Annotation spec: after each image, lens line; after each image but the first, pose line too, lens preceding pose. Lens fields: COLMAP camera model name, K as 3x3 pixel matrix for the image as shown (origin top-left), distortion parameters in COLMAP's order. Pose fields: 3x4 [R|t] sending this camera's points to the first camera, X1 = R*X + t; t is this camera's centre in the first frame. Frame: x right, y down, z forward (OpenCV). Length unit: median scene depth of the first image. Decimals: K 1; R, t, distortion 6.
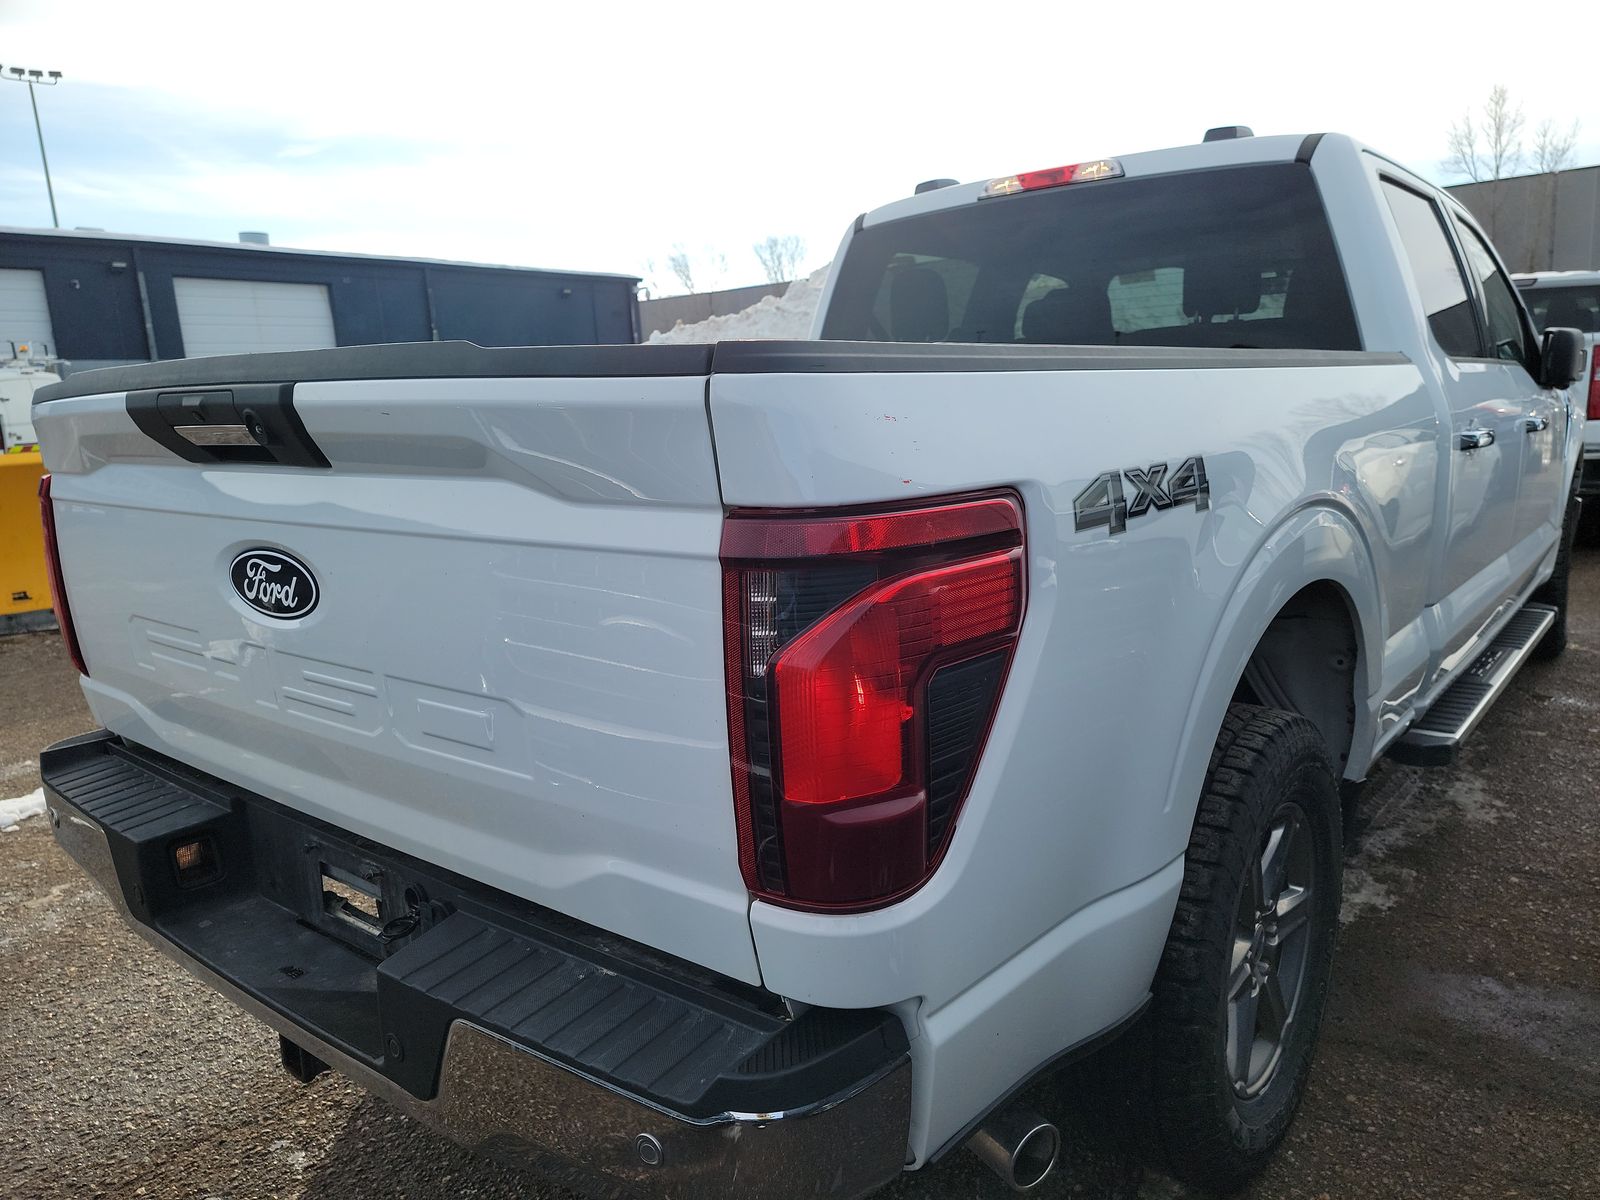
lens RADIAL K [[1123.3, 0, 800.0], [0, 1123.3, 600.0], [0, 0, 1]] dist [0.091213, -0.076314]
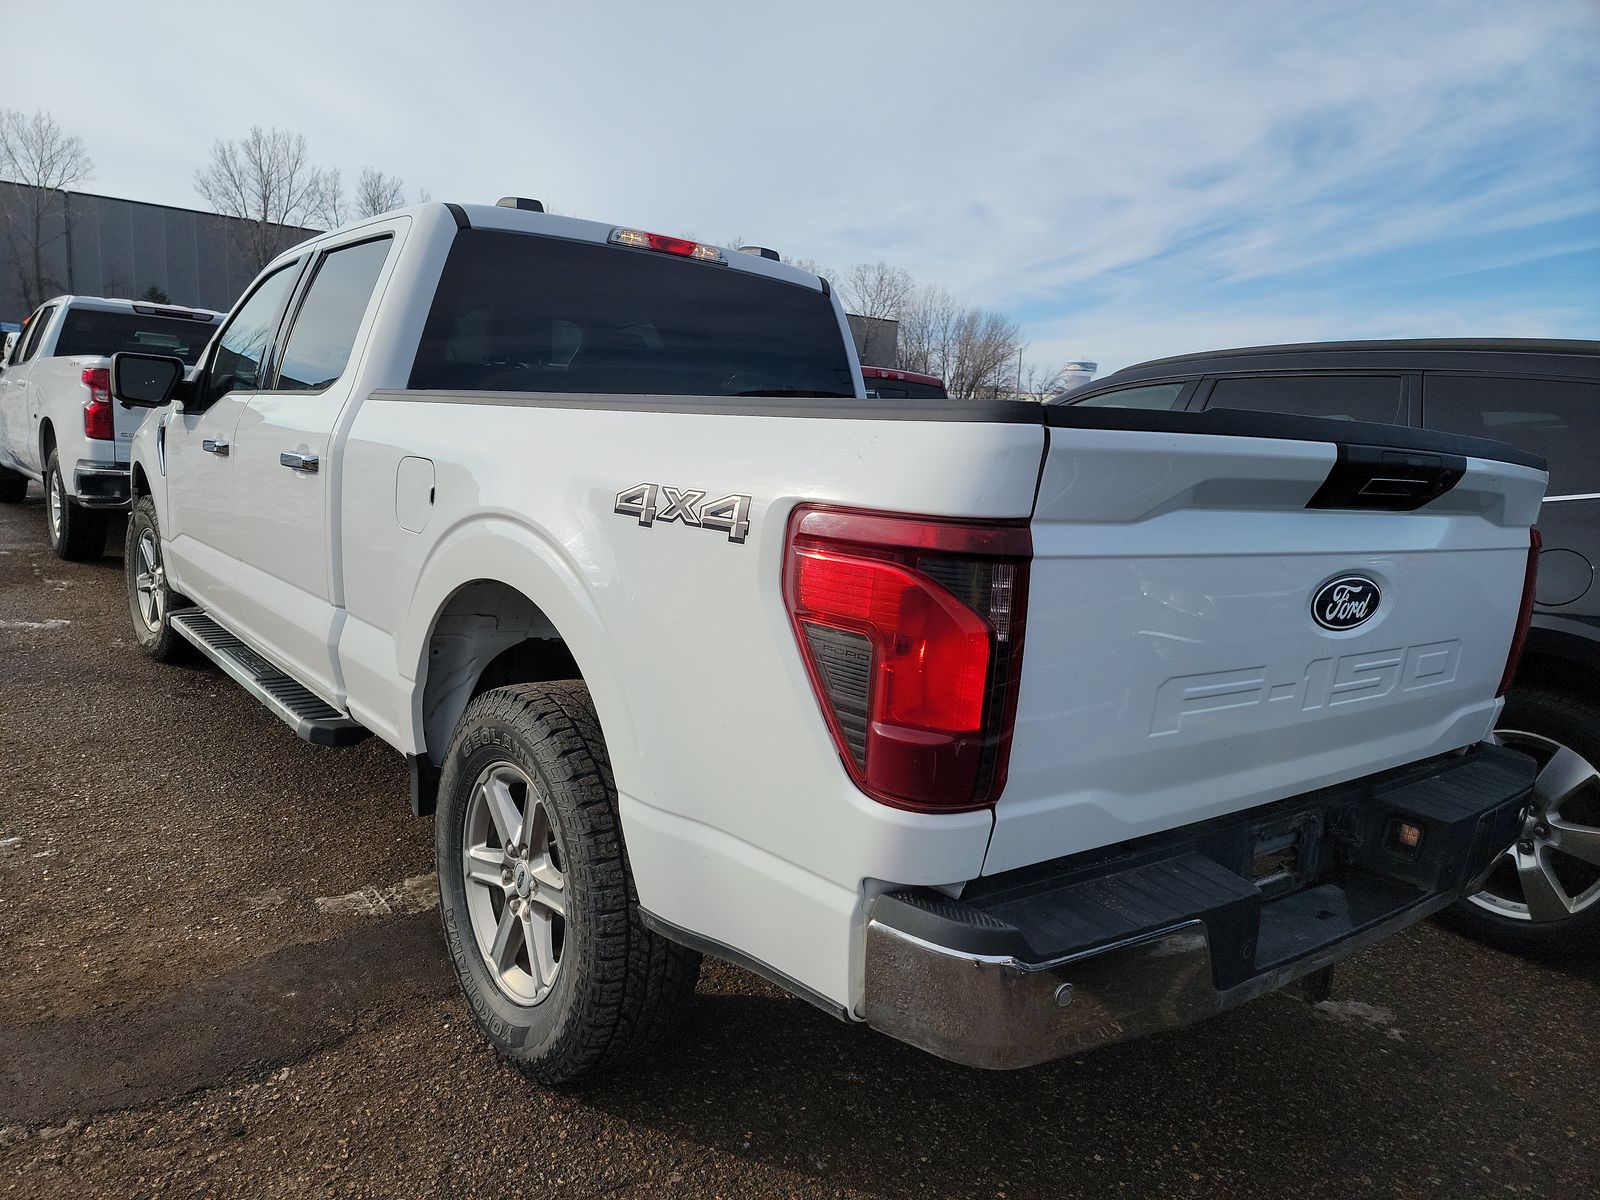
lens RADIAL K [[1111.1, 0, 805.6], [0, 1111.1, 606.0], [0, 0, 1]] dist [0.100705, -0.091230]
pose [[0.195564, -0.096553, 0.975926, -1.786629], [0.098016, 0.992083, 0.078510, -0.166542], [-0.975780, 0.080302, 0.203480, 1.319615]]
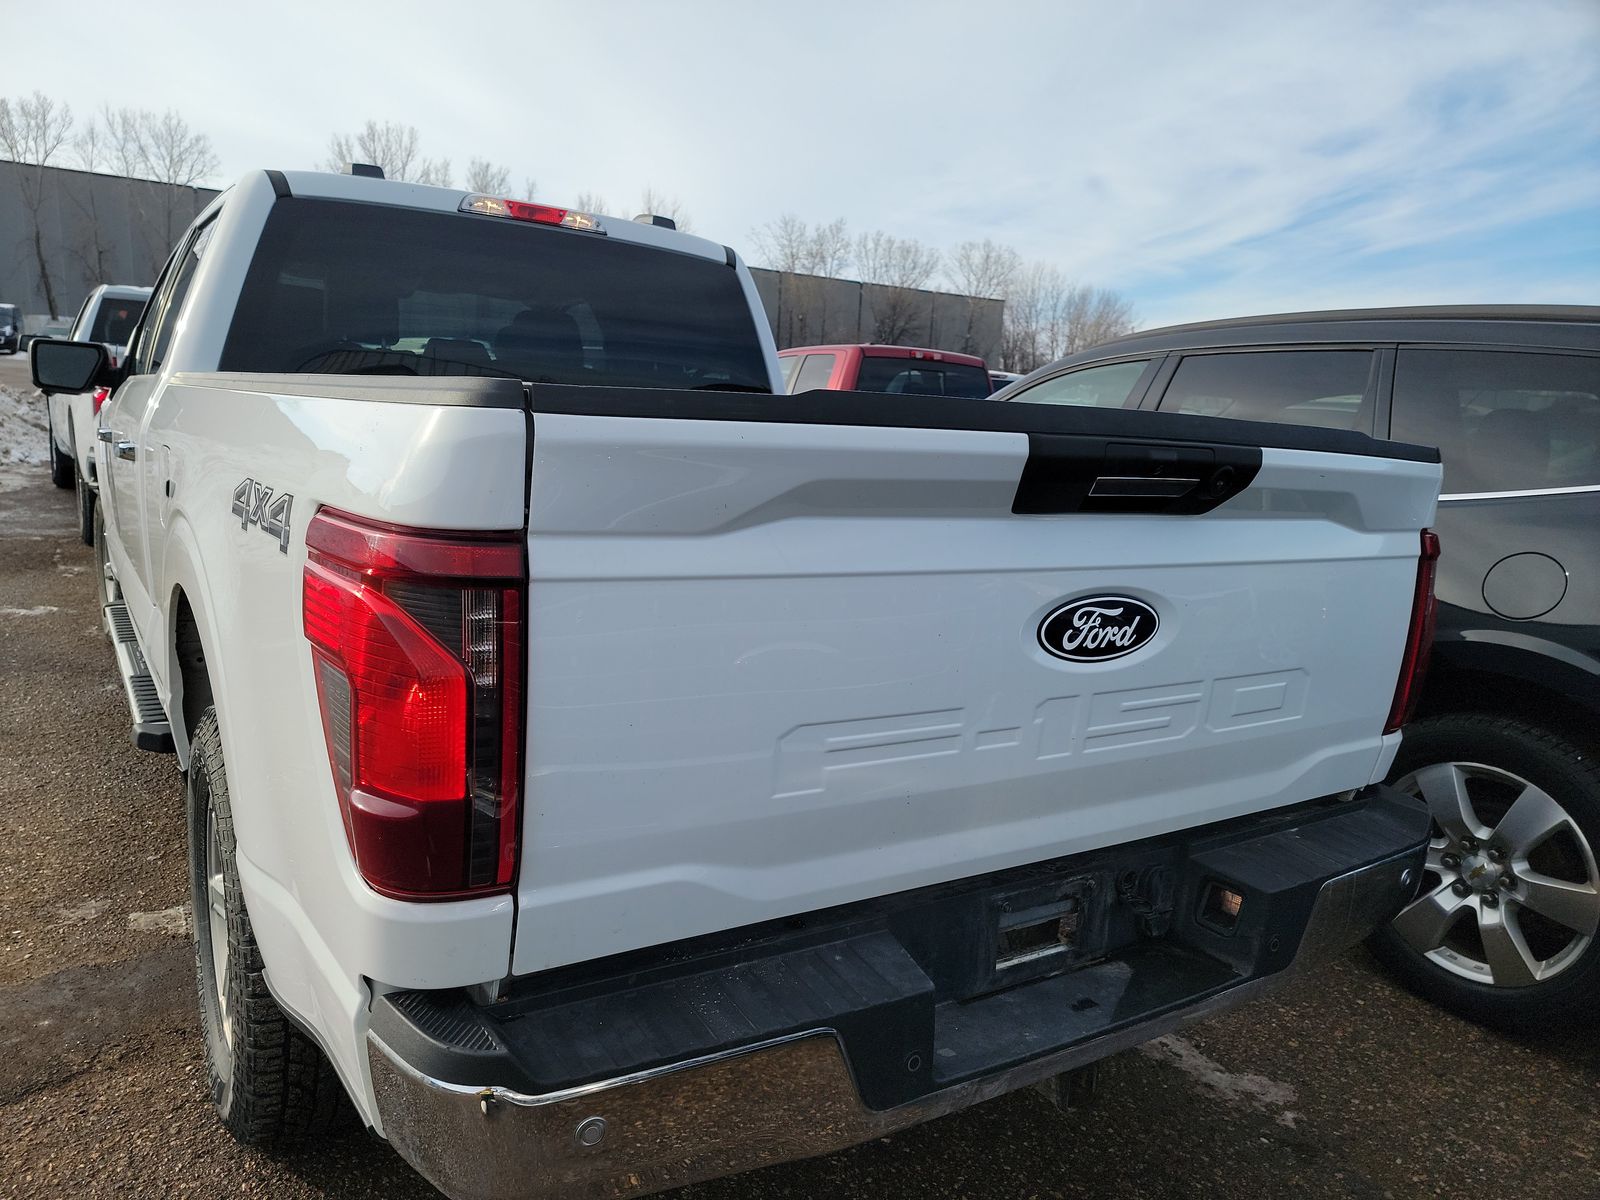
lens RADIAL K [[1115.8, 0, 801.2], [0, 1115.8, 613.1], [0, 0, 1]] dist [0.091180, -0.079790]
pose [[0.289049, -0.112908, 0.950633, -1.491609], [0.095132, 0.991493, 0.088835, -0.142790], [-0.952576, 0.064758, 0.297331, 0.947553]]
